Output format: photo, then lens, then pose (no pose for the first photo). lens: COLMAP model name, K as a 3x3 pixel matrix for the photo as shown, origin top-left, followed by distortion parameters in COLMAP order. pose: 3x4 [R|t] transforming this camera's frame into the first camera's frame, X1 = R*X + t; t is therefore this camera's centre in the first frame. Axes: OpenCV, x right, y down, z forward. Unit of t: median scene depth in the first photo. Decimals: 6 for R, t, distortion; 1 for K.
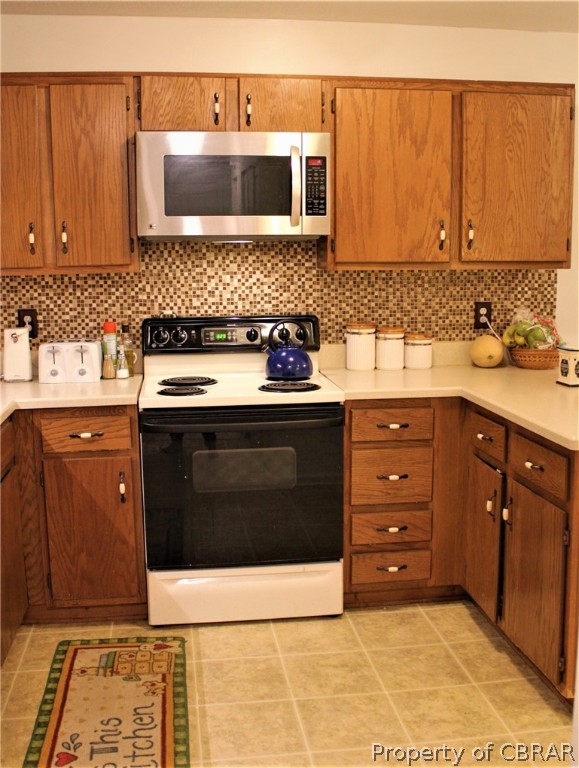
lens RADIAL K [[842.0, 0, 289.5], [0, 842.0, 384.0], [0, 0, 1]] dist [-0.150456, 0.176857]
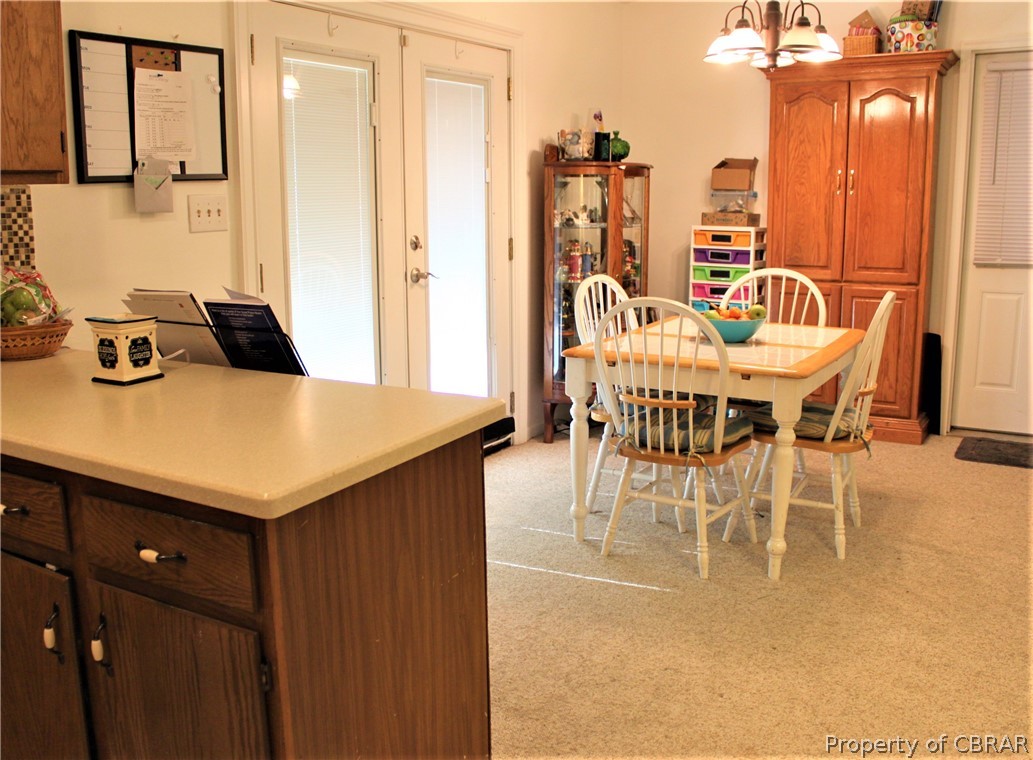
lens RADIAL K [[1015.4, 0, 516.2], [0, 1015.4, 394.4], [0, 0, 1]] dist [-0.053072, -0.003904]
pose [[0.646637, -0.150826, 0.747738, -0.012740], [0.112180, 0.988402, 0.102359, -0.028818], [-0.754504, 0.017692, 0.656057, 0.298636]]
